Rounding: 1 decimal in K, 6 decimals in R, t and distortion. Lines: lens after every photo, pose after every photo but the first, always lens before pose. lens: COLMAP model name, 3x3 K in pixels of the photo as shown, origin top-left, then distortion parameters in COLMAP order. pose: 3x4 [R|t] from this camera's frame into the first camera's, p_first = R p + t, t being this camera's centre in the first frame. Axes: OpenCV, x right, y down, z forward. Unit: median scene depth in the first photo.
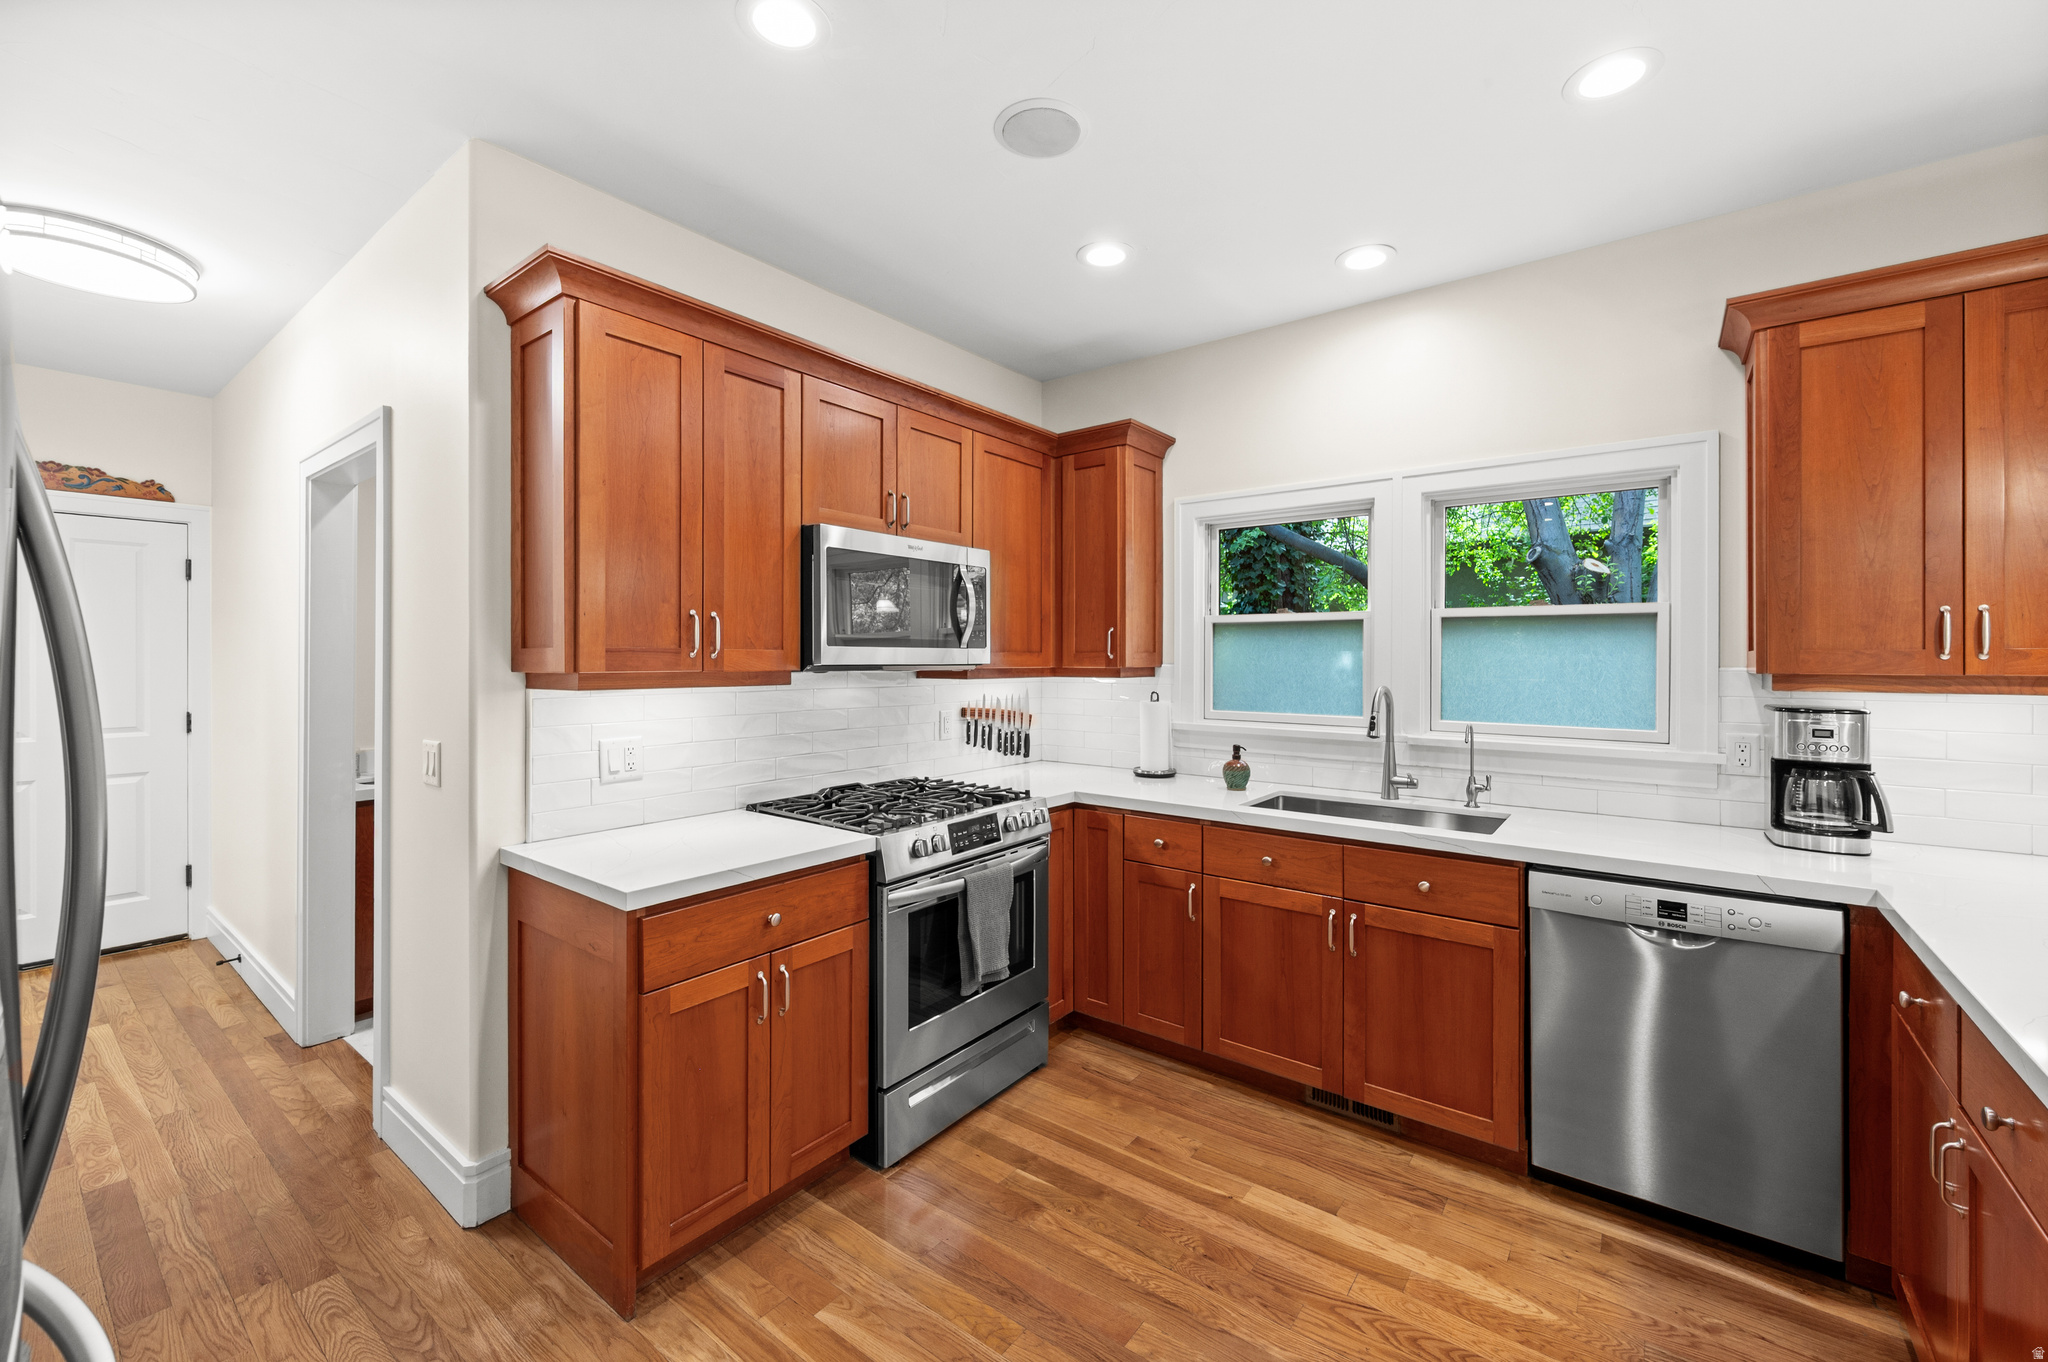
lens RADIAL K [[820.0, 0, 1022.2], [0, 820.0, 664.4], [0, 0, 1]] dist [-0.000932, 0.000430]
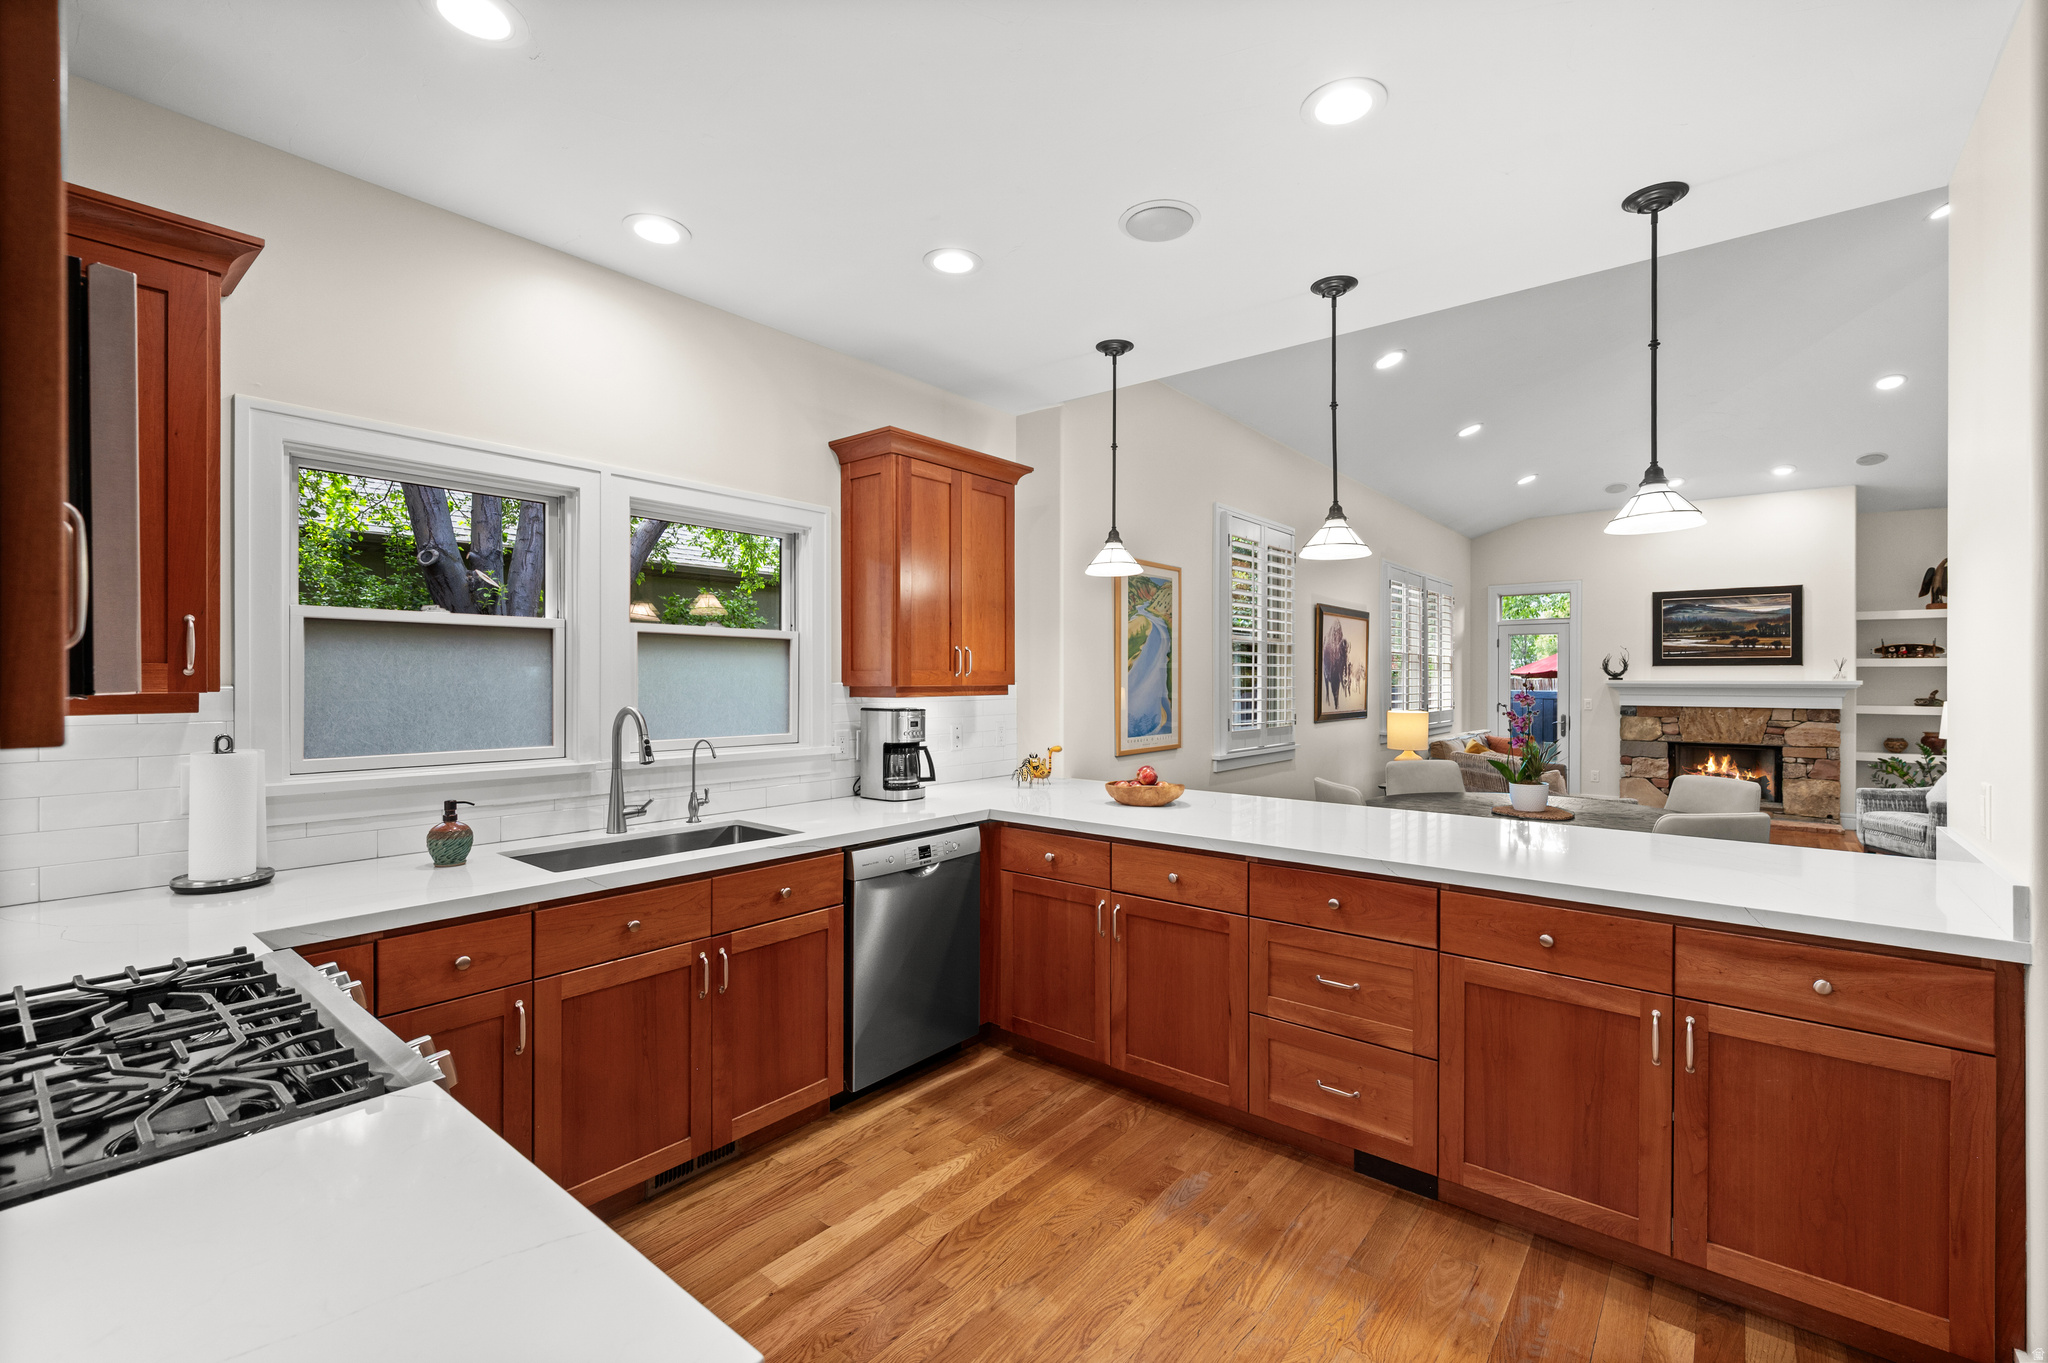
lens RADIAL K [[883.1, 0, 1041.8], [0, 883.1, 684.4], [0, 0, 1]] dist [0.001656, 0.000000]
pose [[0.016844, -0.009140, 0.999816, -0.596056], [0.005515, 0.999944, 0.009048, -0.004500], [-0.999843, 0.005362, 0.016893, 0.613066]]
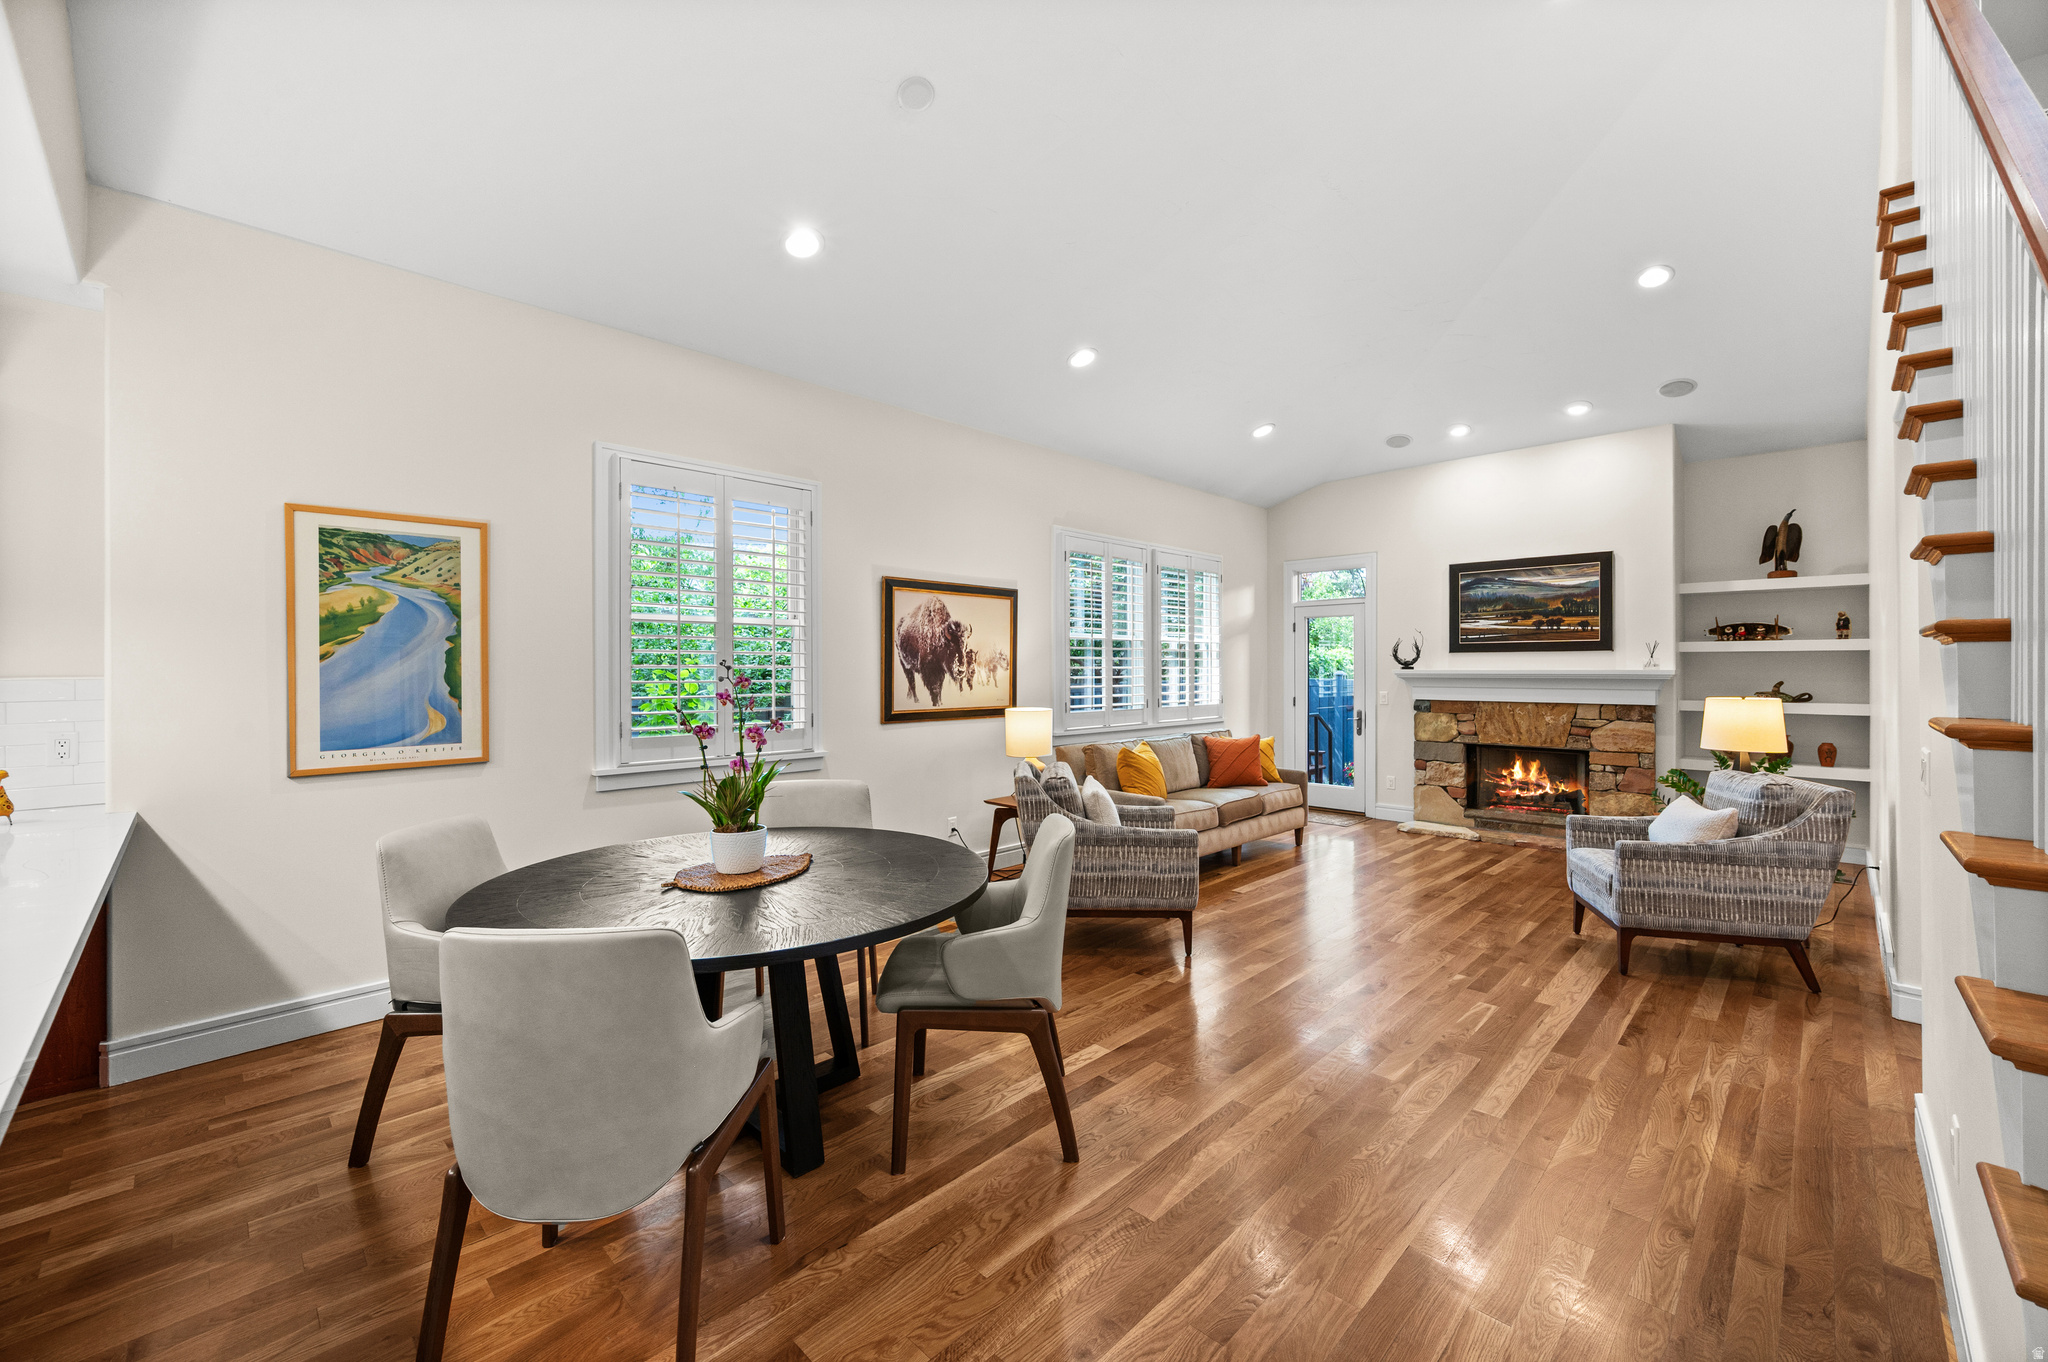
lens RADIAL K [[820.0, 0, 1039.5], [0, 820.0, 690.6], [0, 0, 1]] dist [-0.000932, 0.000430]
pose [[0.114350, -0.030221, 0.992981, 0.144506], [0.008075, 0.999532, 0.029490, 0.003129], [-0.993408, 0.004646, 0.114540, -0.823161]]
